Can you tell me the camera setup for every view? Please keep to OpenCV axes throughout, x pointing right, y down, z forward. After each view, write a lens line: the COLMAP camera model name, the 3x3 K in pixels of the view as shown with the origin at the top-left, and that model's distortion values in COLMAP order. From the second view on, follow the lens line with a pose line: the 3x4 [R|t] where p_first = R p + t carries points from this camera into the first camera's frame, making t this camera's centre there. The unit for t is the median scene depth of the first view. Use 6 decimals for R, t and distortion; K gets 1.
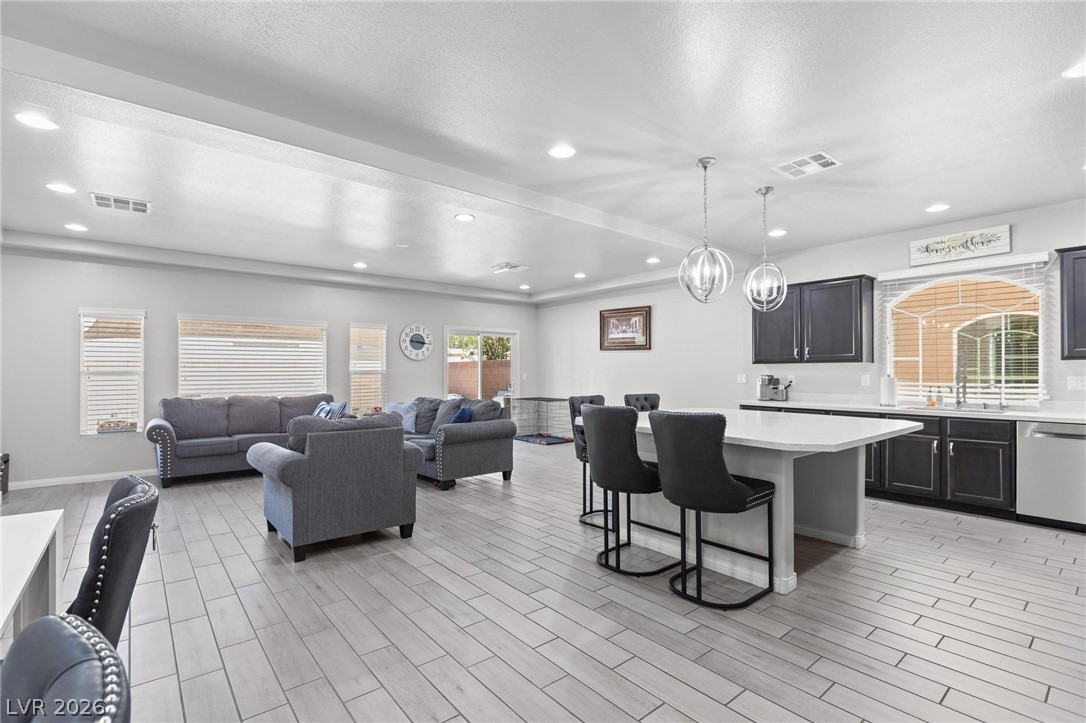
lens RADIAL K [[501.6, 0, 545.1], [0, 501.6, 364.7], [0, 0, 1]] dist [-0.002163, -0.000267]
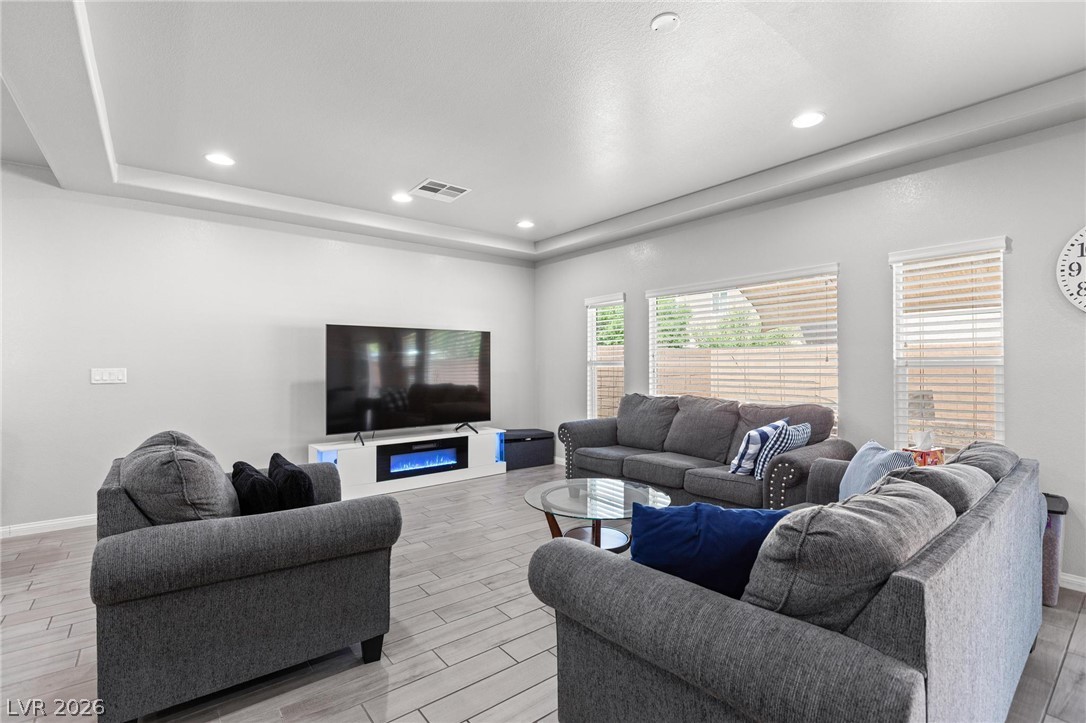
lens RADIAL K [[501.6, 0, 535.3], [0, 501.6, 362.0], [0, 0, 1]] dist [-0.002163, -0.000267]
pose [[-0.025674, -0.002319, -0.999668, 0.088624], [0.016830, 0.999855, -0.002752, 0.013656], [0.999529, -0.016895, -0.025632, 0.839262]]
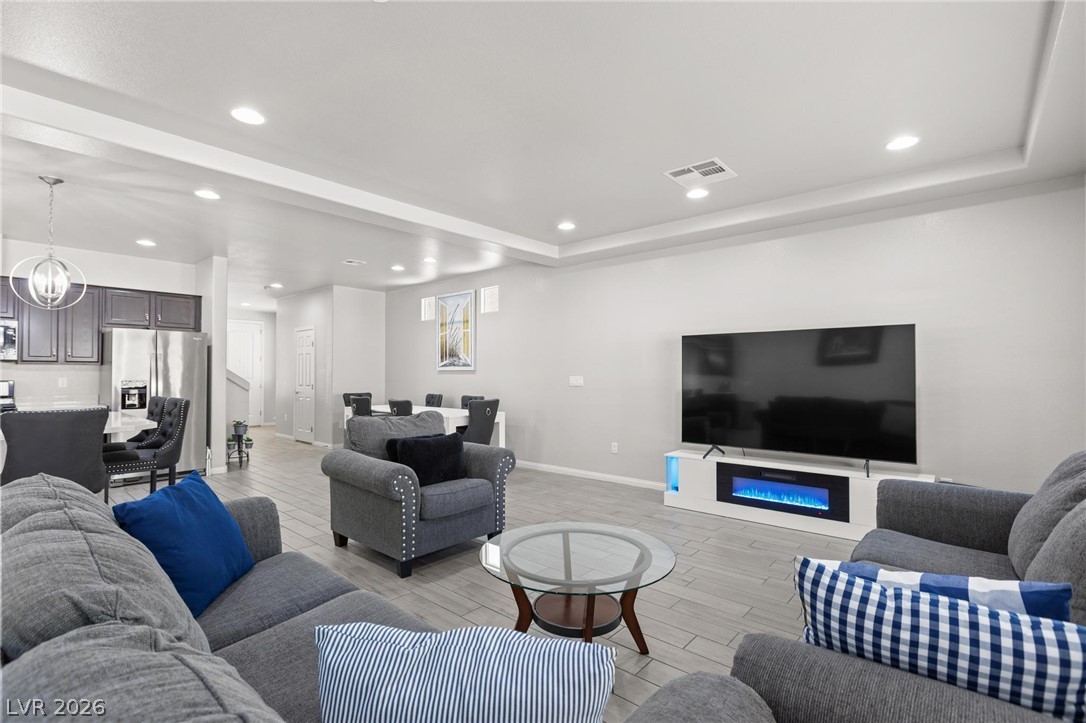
lens RADIAL K [[501.6, 0, 549.3], [0, 501.6, 370.1], [0, 0, 1]] dist [-0.002163, -0.000267]
pose [[-0.987337, -0.000286, -0.158636, -0.322439], [0.003129, 0.999769, -0.021275, 0.018895], [0.158606, -0.021502, -0.987108, 1.246269]]
